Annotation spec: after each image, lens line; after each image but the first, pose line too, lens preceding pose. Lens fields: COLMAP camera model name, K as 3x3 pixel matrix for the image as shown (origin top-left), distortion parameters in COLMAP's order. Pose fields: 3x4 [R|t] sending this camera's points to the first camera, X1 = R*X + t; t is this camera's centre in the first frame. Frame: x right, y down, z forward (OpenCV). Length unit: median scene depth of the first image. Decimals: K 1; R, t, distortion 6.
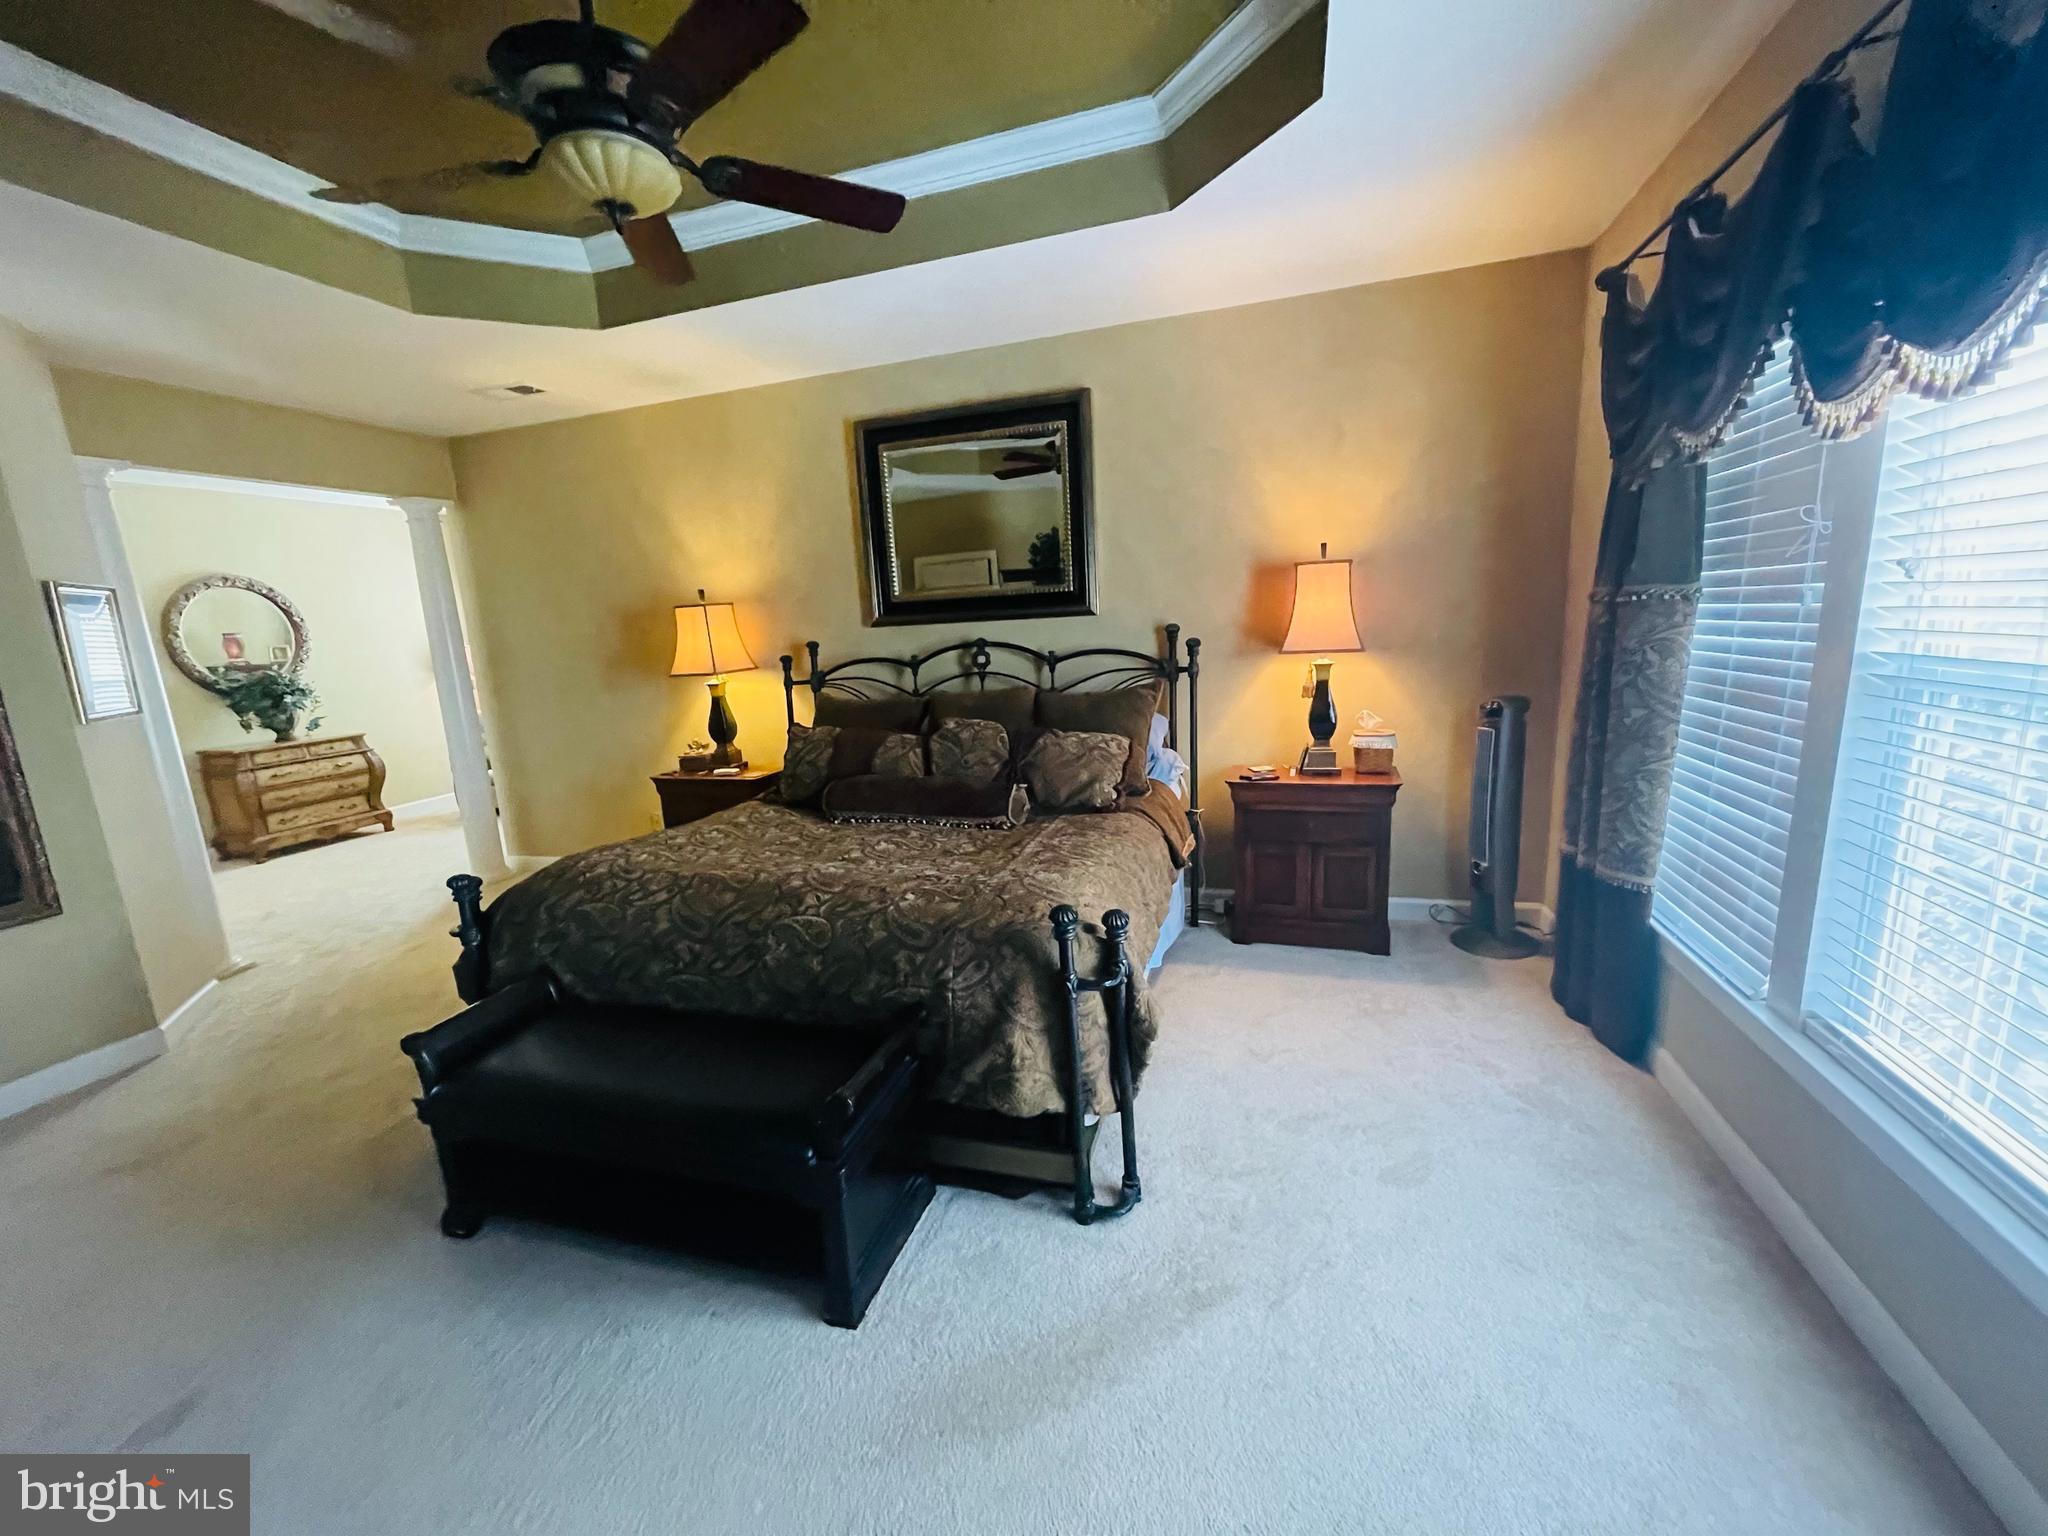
lens RADIAL K [[866.3, 0, 1024.0], [0, 866.3, 768.0], [0, 0, 1]] dist [0.033429, 0.000020]
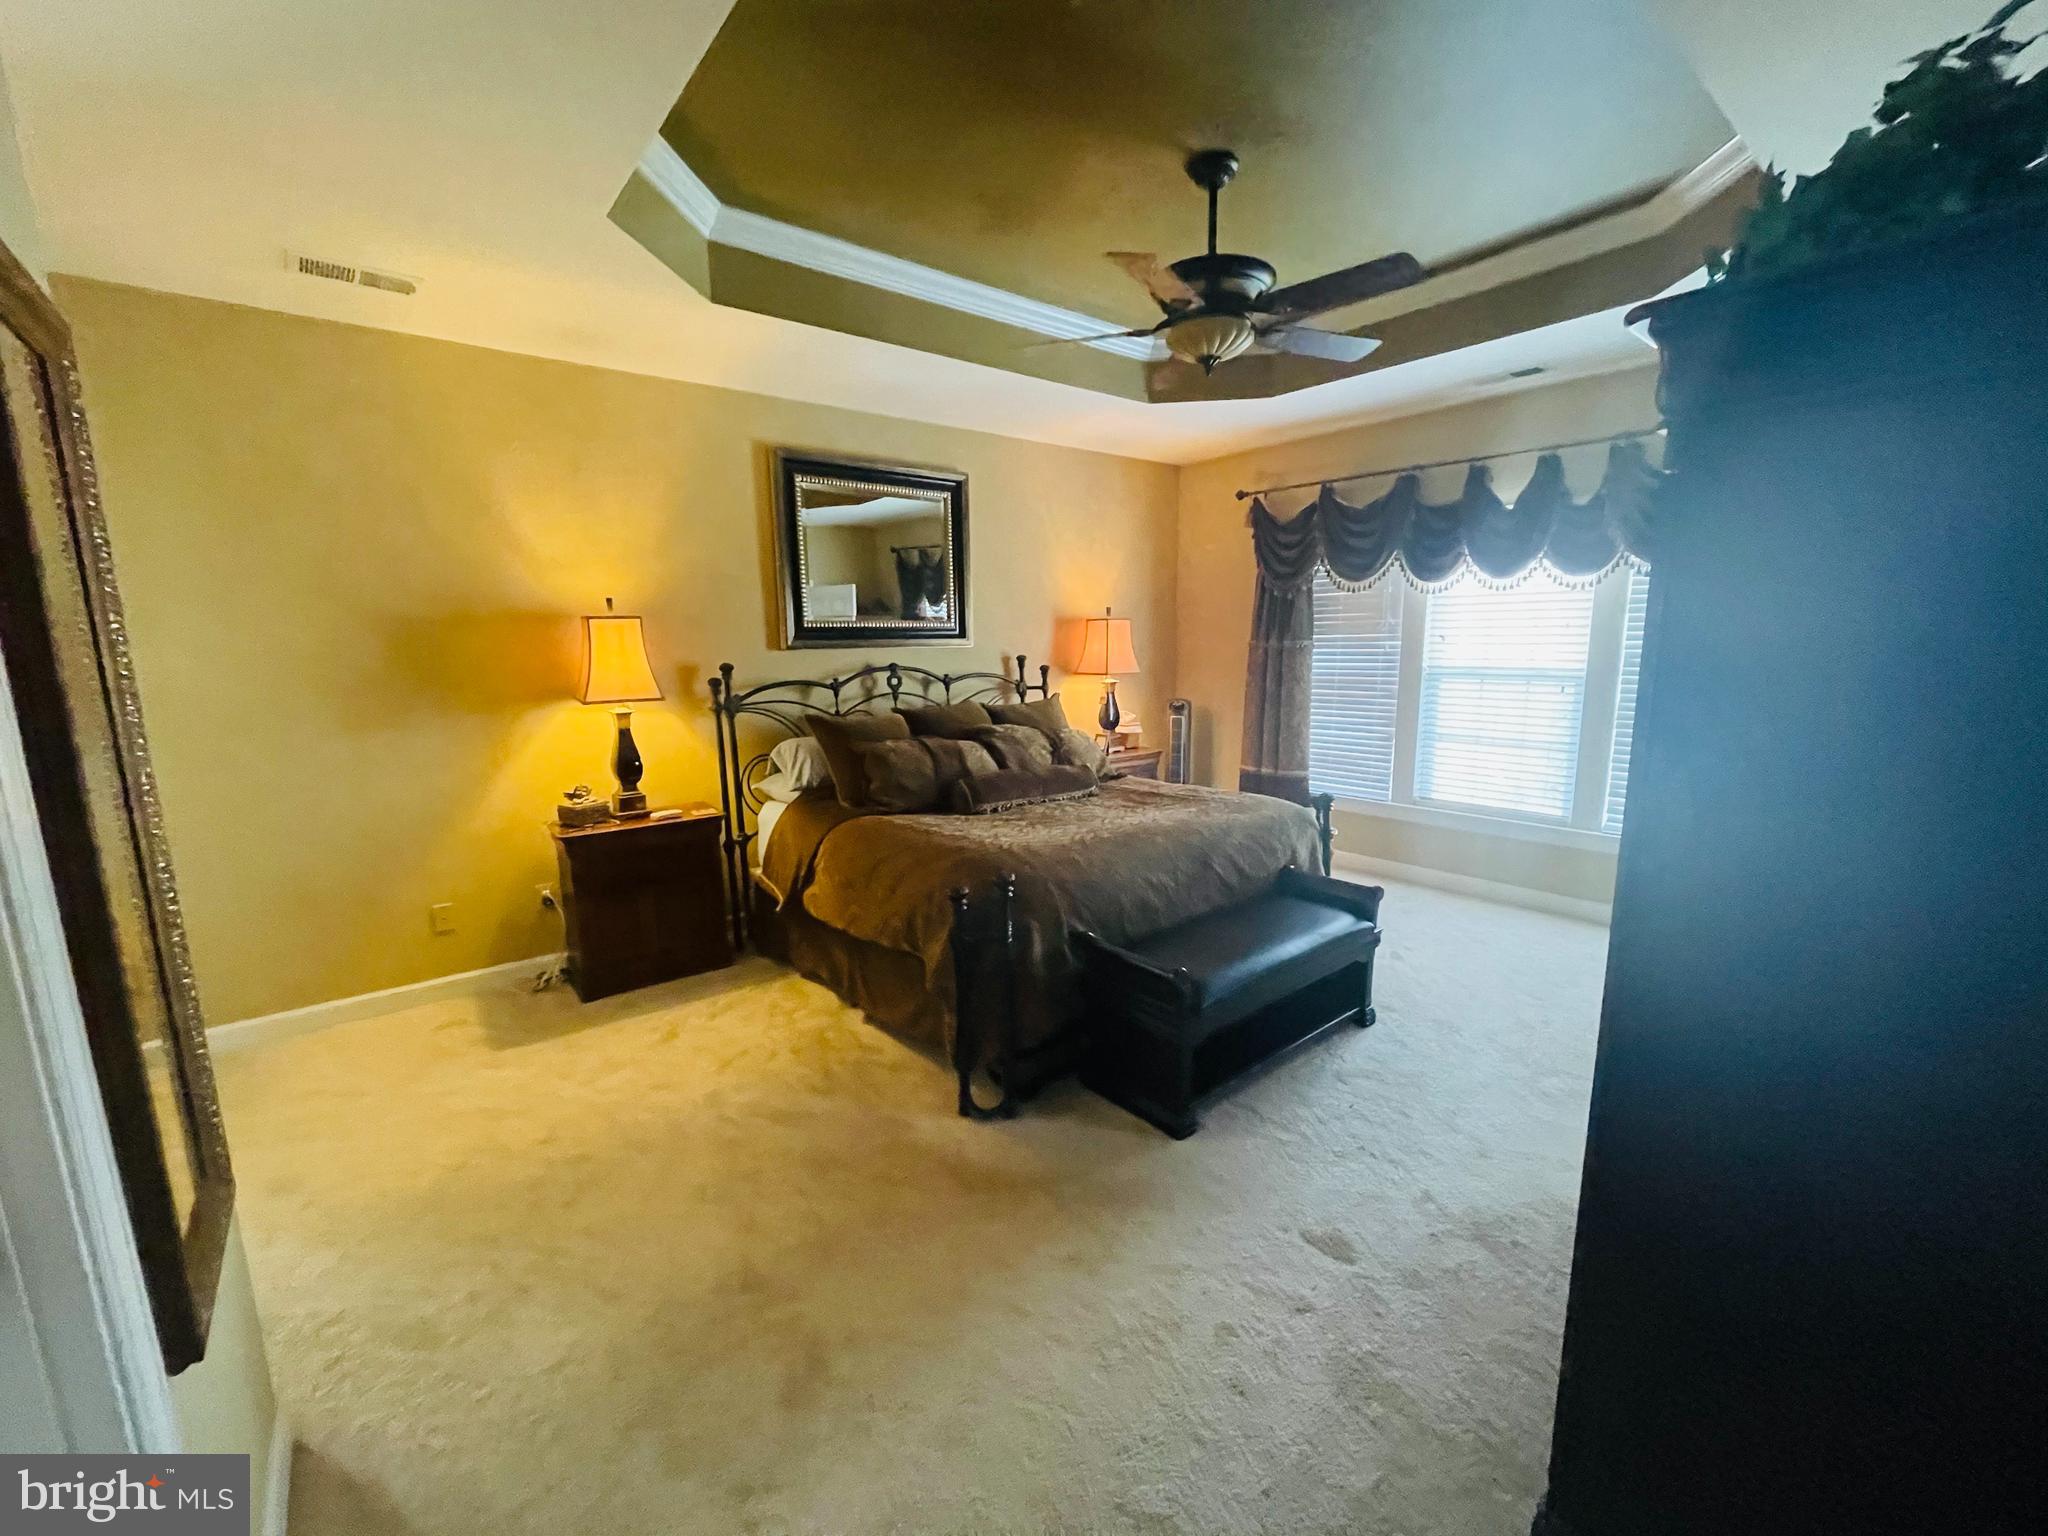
lens RADIAL K [[818.1, 0, 1020.1], [0, 818.1, 779.3], [0, 0, 1]] dist [-0.000834, -0.000013]
pose [[0.546709, -0.094618, 0.831960, -0.848542], [0.134433, 0.990624, 0.024322, -0.001770], [-0.826461, 0.098546, 0.554303, 0.273143]]
